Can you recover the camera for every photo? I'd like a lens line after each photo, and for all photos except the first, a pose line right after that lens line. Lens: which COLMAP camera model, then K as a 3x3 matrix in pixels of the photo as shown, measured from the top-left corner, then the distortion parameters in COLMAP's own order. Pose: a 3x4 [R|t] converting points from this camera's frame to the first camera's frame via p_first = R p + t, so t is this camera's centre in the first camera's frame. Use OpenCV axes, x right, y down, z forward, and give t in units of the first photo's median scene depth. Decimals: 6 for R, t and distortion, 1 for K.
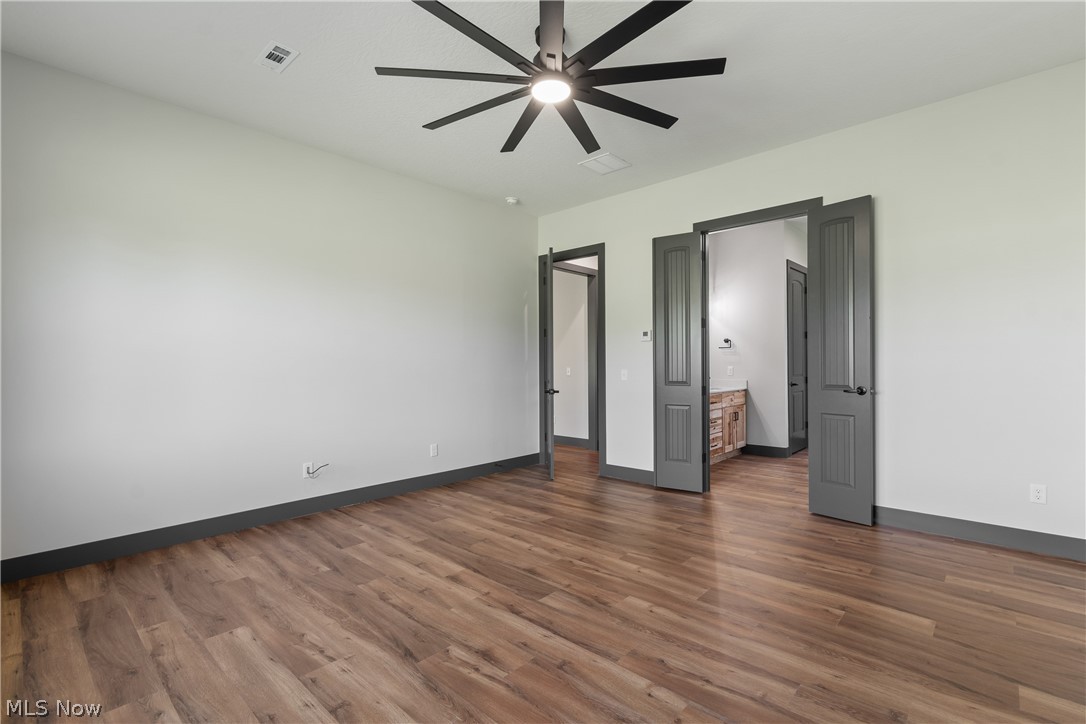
lens RADIAL K [[481.5, 0, 572.2], [0, 481.5, 360.0], [0, 0, 1]] dist [0.001981, -0.002347]
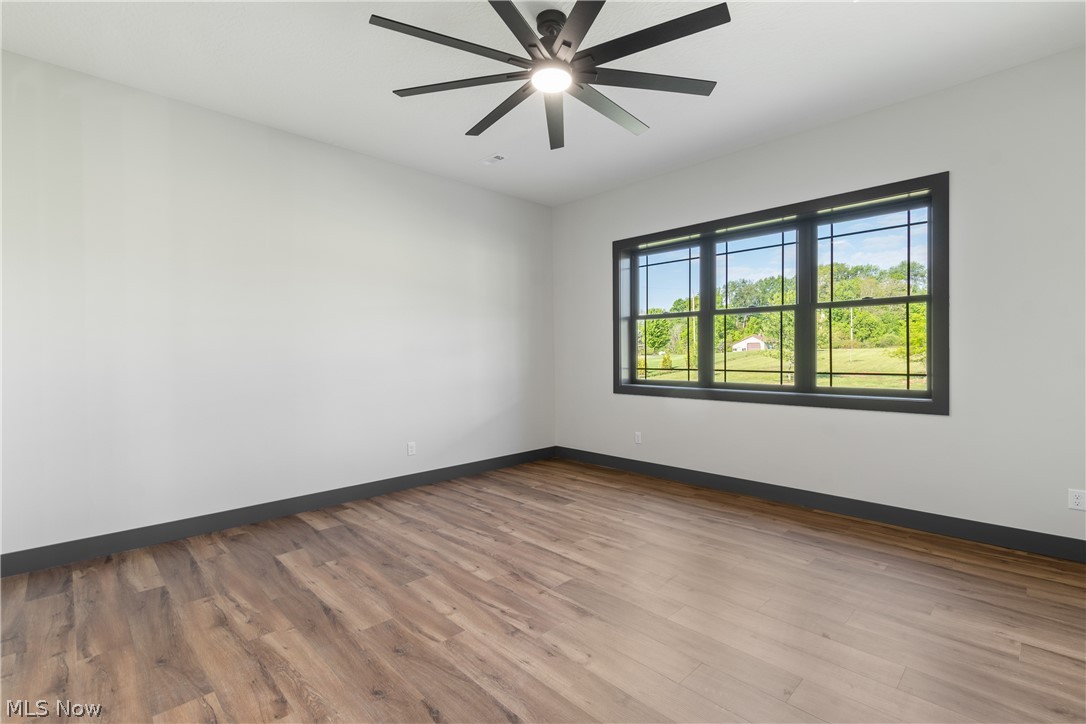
lens RADIAL K [[481.5, 0, 564.0], [0, 481.5, 348.9], [0, 0, 1]] dist [0.001981, -0.002347]
pose [[-0.997434, 0.016979, 0.069544, -0.104152], [0.016082, 0.999780, -0.013439, -0.000845], [-0.069757, -0.012286, -0.997488, 1.604241]]
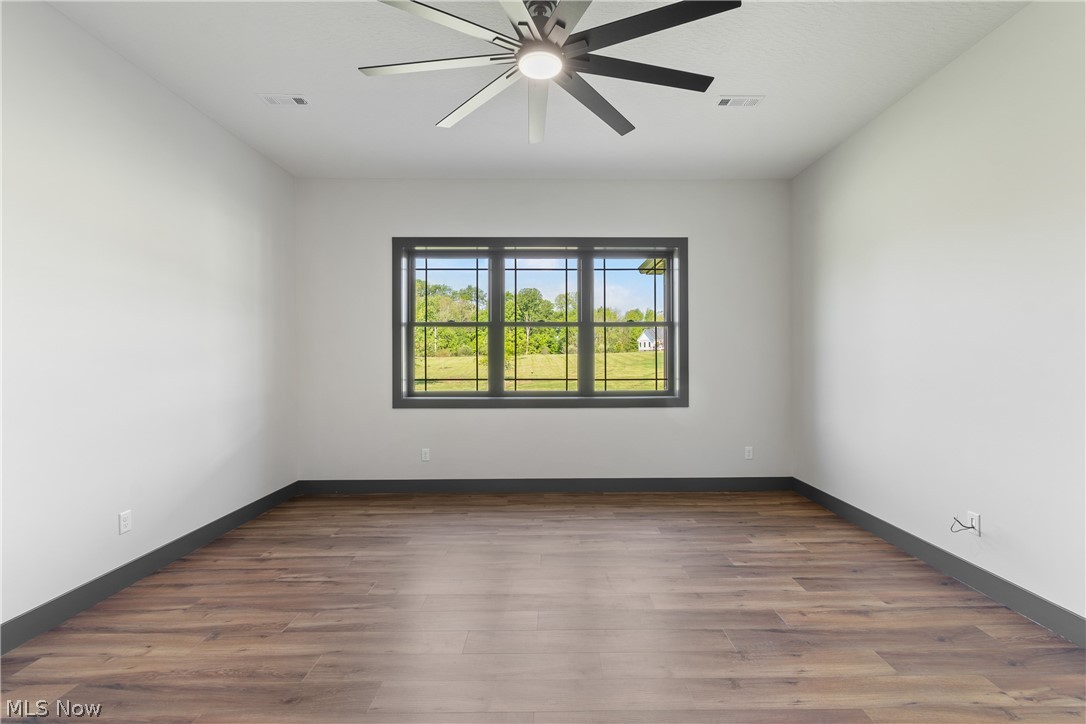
lens RADIAL K [[481.5, 0, 540.9], [0, 481.5, 354.6], [0, 0, 1]] dist [0.001981, -0.002347]
pose [[-0.761580, 0.006857, -0.648035, 0.434178], [0.013575, 0.999893, -0.005374, -0.017933], [0.647929, -0.012890, -0.761592, 1.358228]]
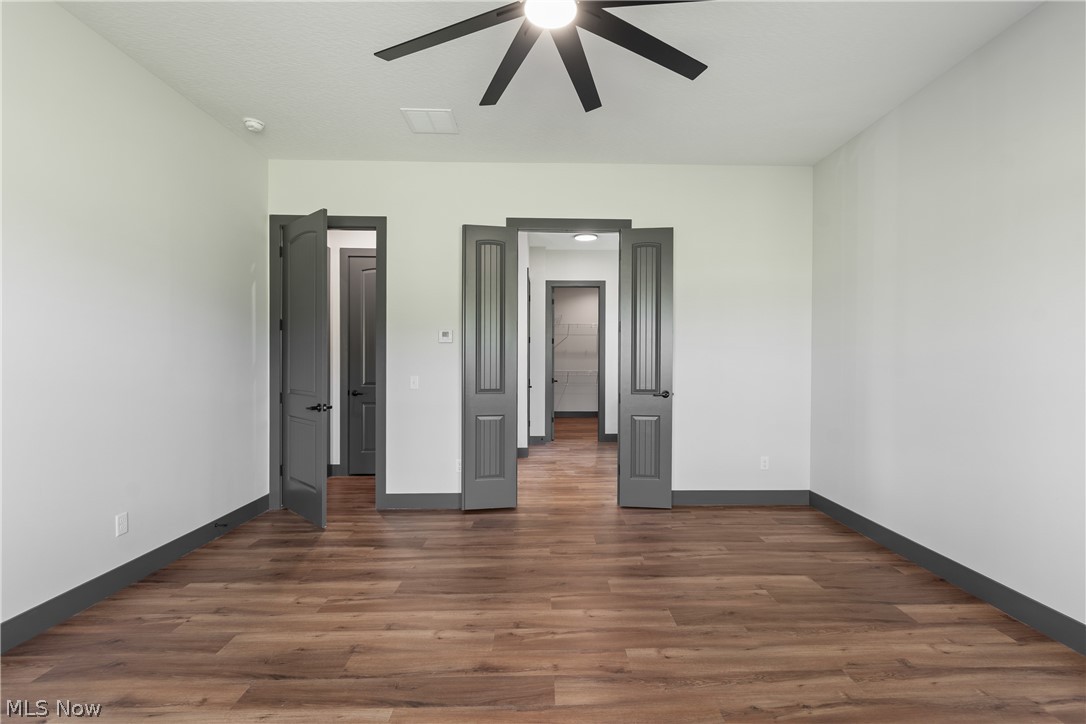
lens RADIAL K [[481.5, 0, 550.2], [0, 481.5, 366.4], [0, 0, 1]] dist [0.001981, -0.002347]
pose [[0.738889, 0.000938, 0.673826, -0.437057], [-0.013529, 0.999818, 0.013444, -0.017795], [-0.673691, -0.019050, 0.738768, 0.366370]]
